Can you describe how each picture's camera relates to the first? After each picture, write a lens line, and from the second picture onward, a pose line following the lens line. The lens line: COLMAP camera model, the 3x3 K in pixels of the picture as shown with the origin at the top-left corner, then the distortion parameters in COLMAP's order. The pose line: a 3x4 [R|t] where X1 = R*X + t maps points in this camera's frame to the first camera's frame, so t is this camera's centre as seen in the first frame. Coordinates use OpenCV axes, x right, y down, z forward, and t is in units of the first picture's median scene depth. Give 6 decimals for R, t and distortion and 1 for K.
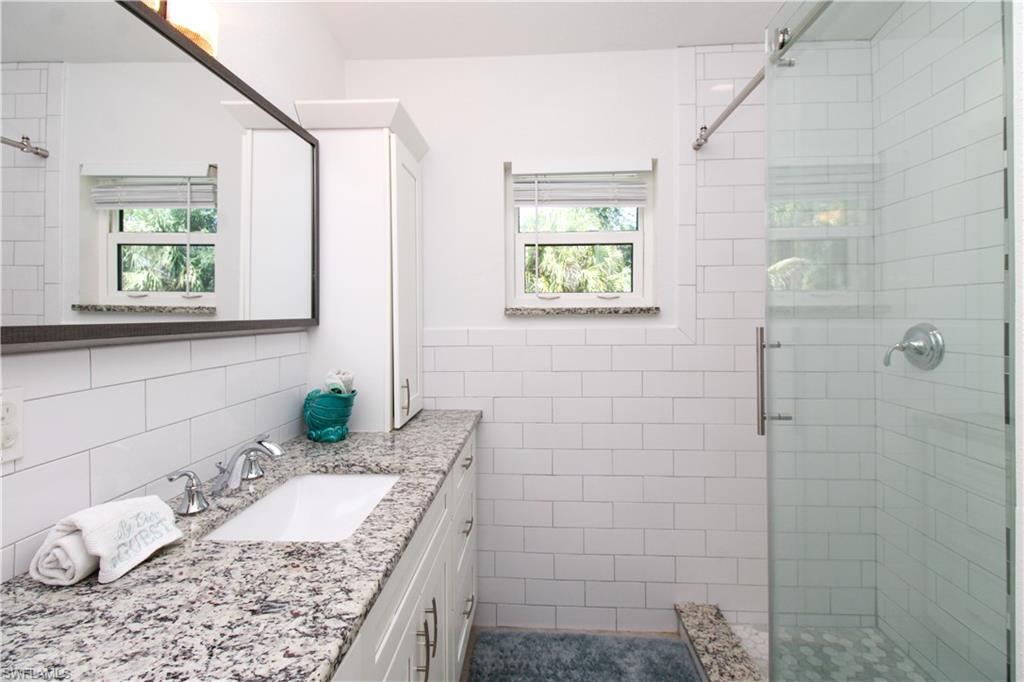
lens RADIAL K [[469.9, 0, 513.3], [0, 469.9, 317.0], [0, 0, 1]] dist [0.017763, -0.011421]
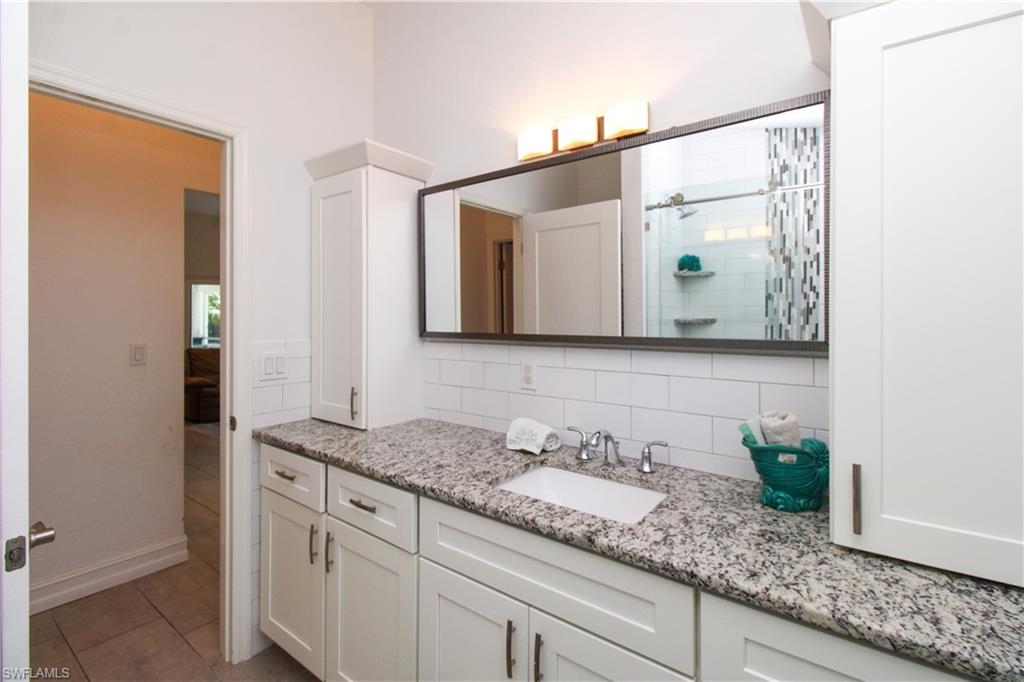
lens RADIAL K [[464.3, 0, 517.6], [0, 464.3, 314.7], [0, 0, 1]] dist [-0.001255, -0.011372]
pose [[-0.549593, -0.001650, -0.835431, 0.450367], [-0.003176, 0.999995, 0.000115, -0.037328], [0.835427, 0.002716, -0.549595, 1.036331]]
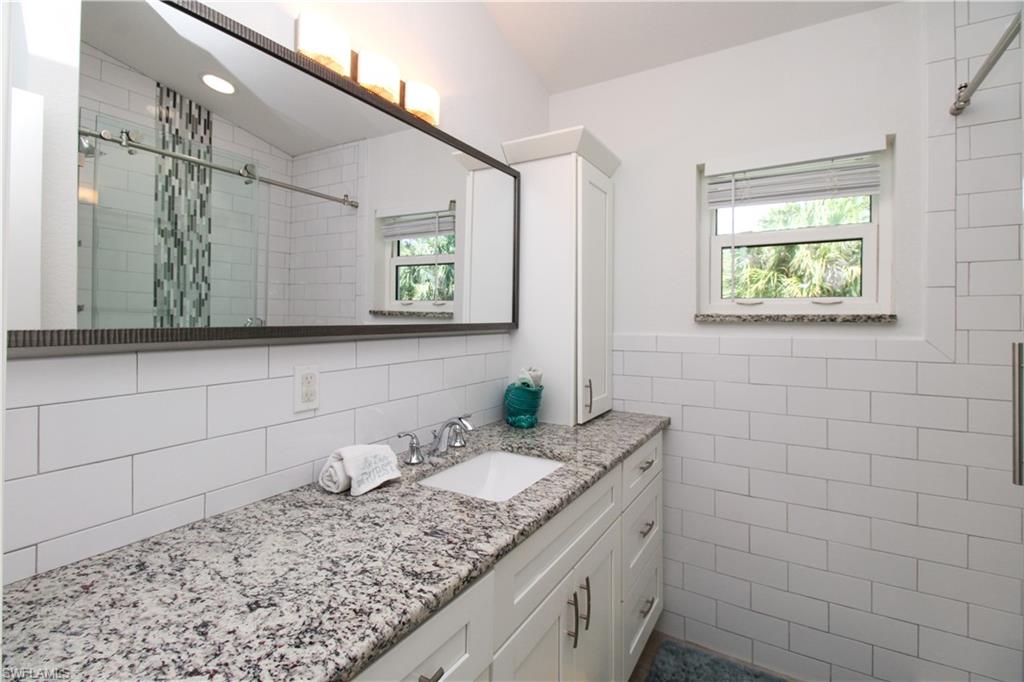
lens RADIAL K [[469.9, 0, 513.3], [0, 469.9, 317.0], [0, 0, 1]] dist [0.017763, -0.011421]
pose [[0.883079, 0.008539, -0.469147, 0.135127], [-0.012610, 0.999905, -0.005536, -0.004793], [0.469055, 0.010805, 0.883103, -0.047840]]
